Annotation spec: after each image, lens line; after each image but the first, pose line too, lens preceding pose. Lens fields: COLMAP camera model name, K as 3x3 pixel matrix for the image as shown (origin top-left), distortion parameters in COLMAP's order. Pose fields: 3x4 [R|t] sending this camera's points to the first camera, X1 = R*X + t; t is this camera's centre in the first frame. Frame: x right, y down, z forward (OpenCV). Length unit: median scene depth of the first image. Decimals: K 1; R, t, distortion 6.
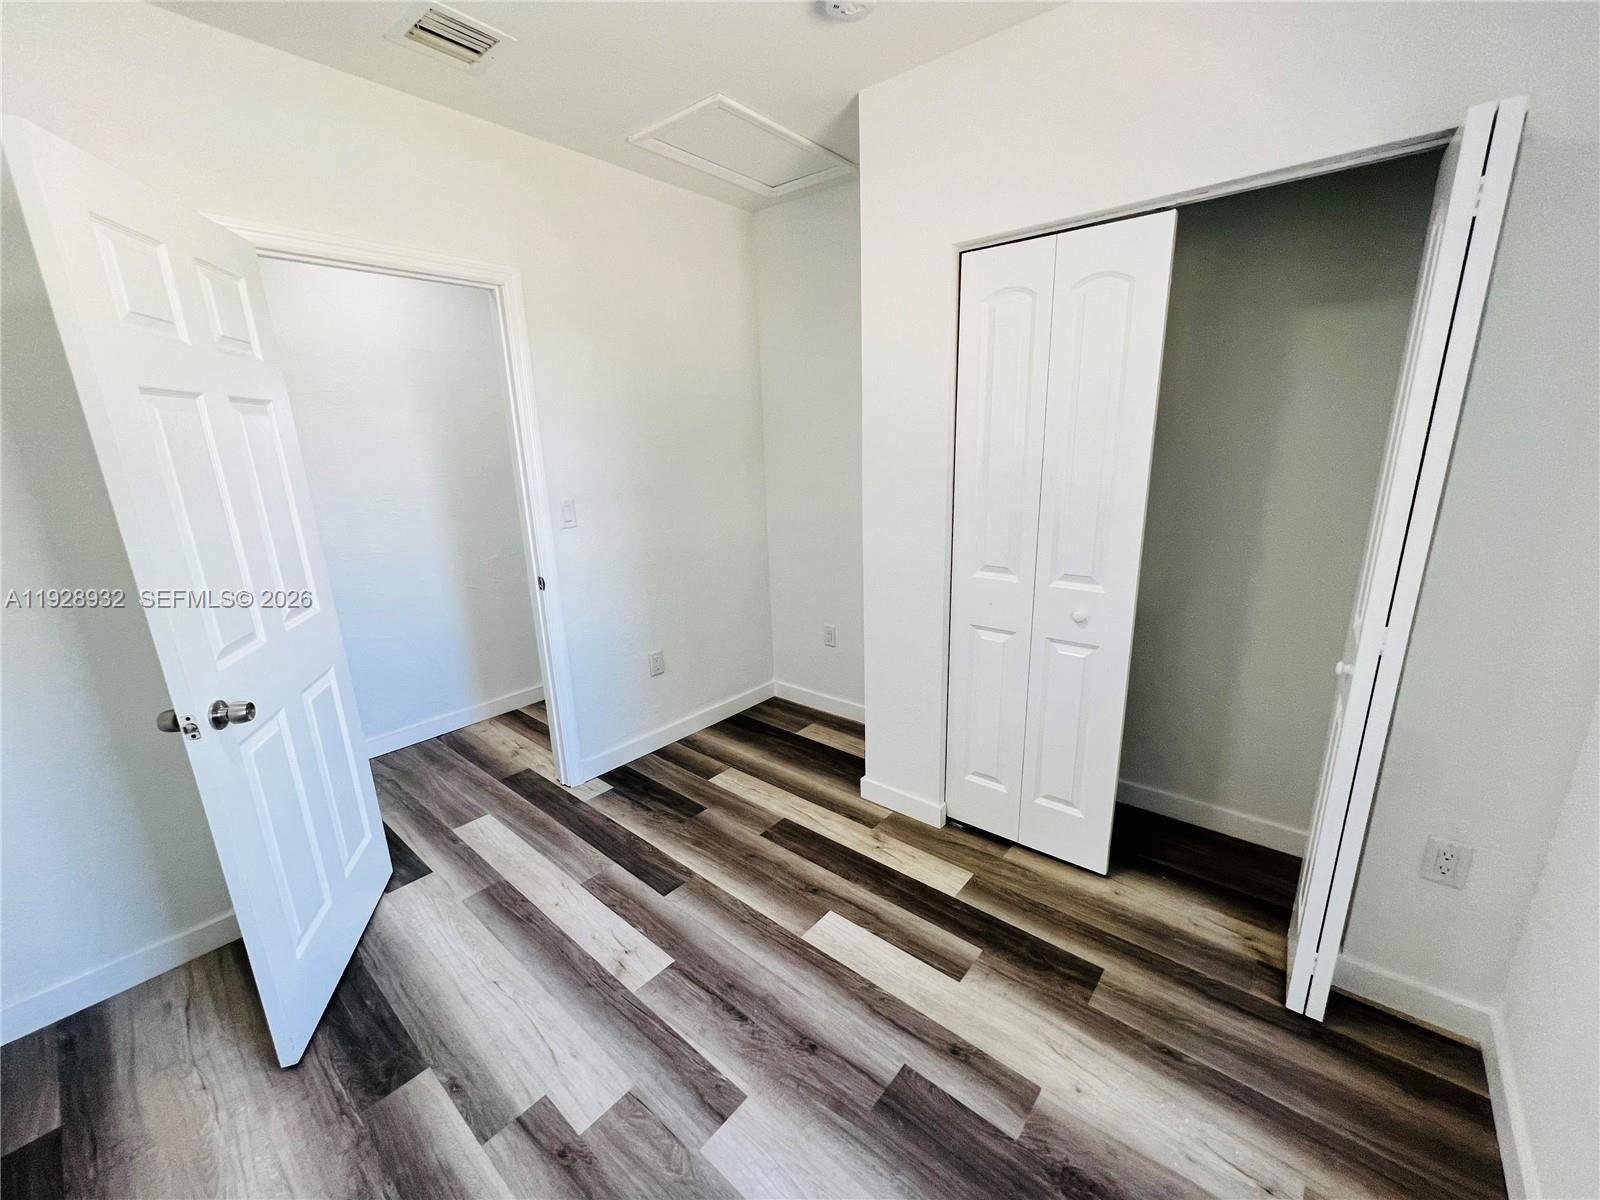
lens RADIAL K [[640.0, 0, 799.8], [0, 640.0, 599.5], [0, 0, 1]] dist [-0.000986, 0.001289]
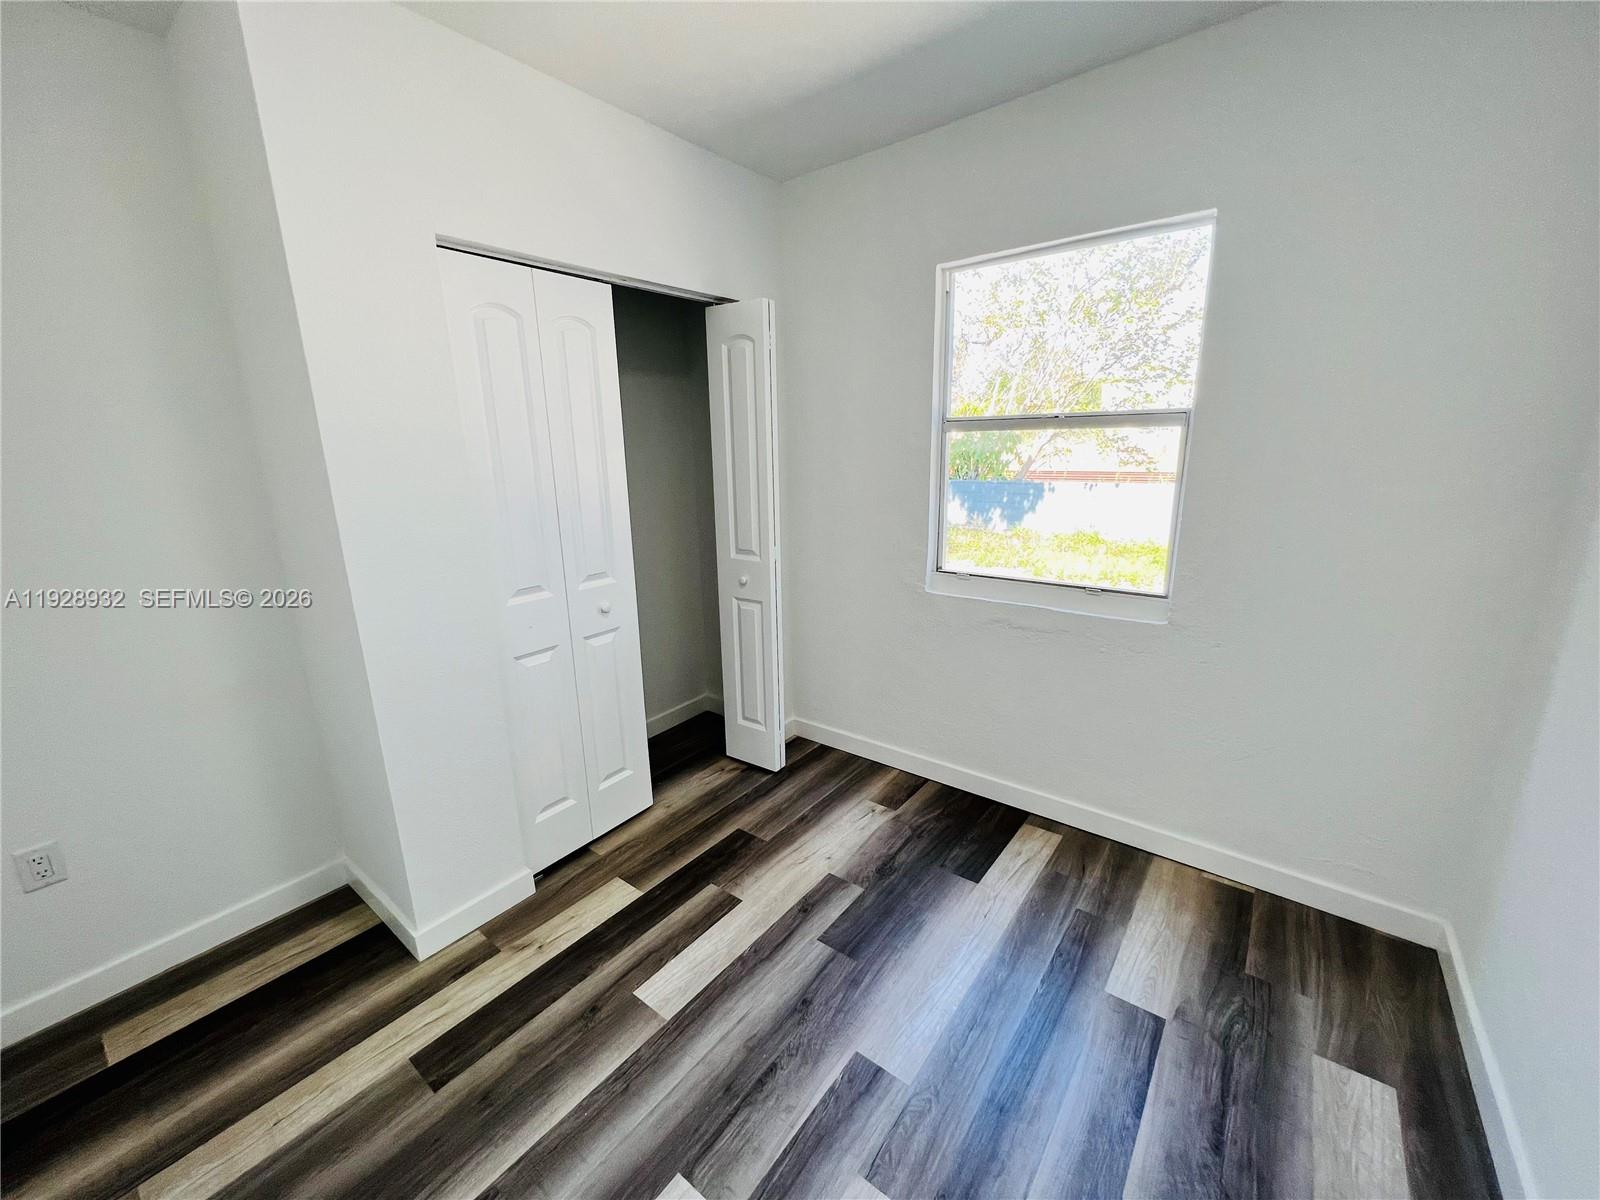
lens RADIAL K [[640.0, 0, 798.0], [0, 640.0, 599.9], [0, 0, 1]] dist [-0.000986, 0.001289]
pose [[-0.045141, -0.209089, 0.976854, -0.828172], [0.273039, 0.938036, 0.213397, -0.162029], [-0.960943, 0.276353, 0.014745, 0.744133]]
